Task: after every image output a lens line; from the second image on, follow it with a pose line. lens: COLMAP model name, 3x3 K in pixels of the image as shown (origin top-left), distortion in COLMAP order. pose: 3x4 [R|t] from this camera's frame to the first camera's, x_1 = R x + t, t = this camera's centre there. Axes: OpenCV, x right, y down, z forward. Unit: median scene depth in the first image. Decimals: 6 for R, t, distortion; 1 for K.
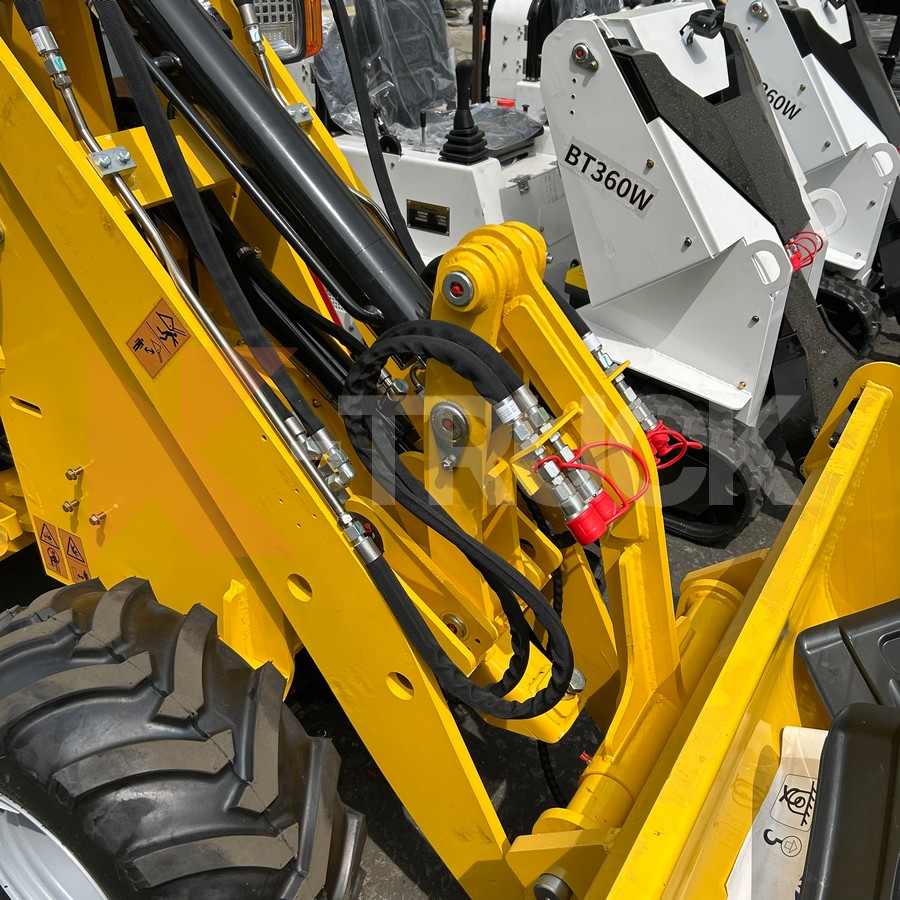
lens RADIAL K [[911.9, 0, 441.4], [0, 911.9, 449.9], [0, 0, 1]] dist [0.060220, -0.094057]
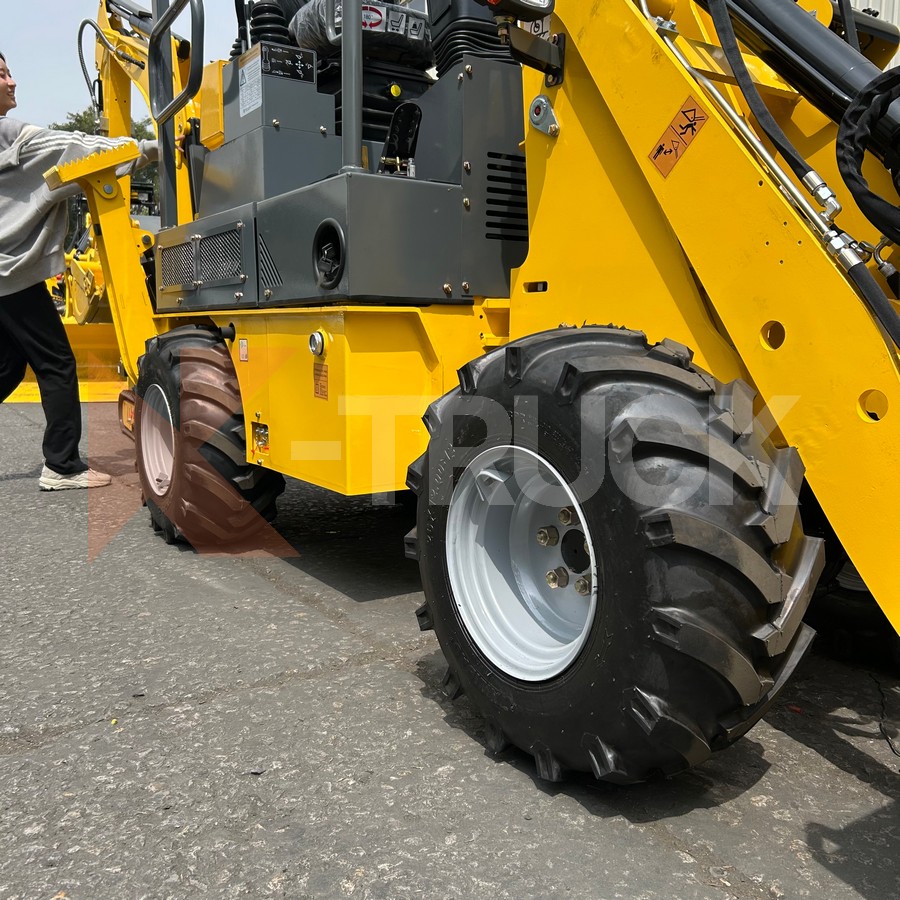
lens RADIAL K [[904.2, 0, 437.0], [0, 904.2, 454.7], [0, 0, 1]] dist [0.077138, -0.175859]
pose [[0.916767, 0.052298, -0.395984, -0.047970], [-0.208366, 0.908424, -0.362422, 0.443875], [0.340767, 0.414766, 0.843710, -0.006264]]
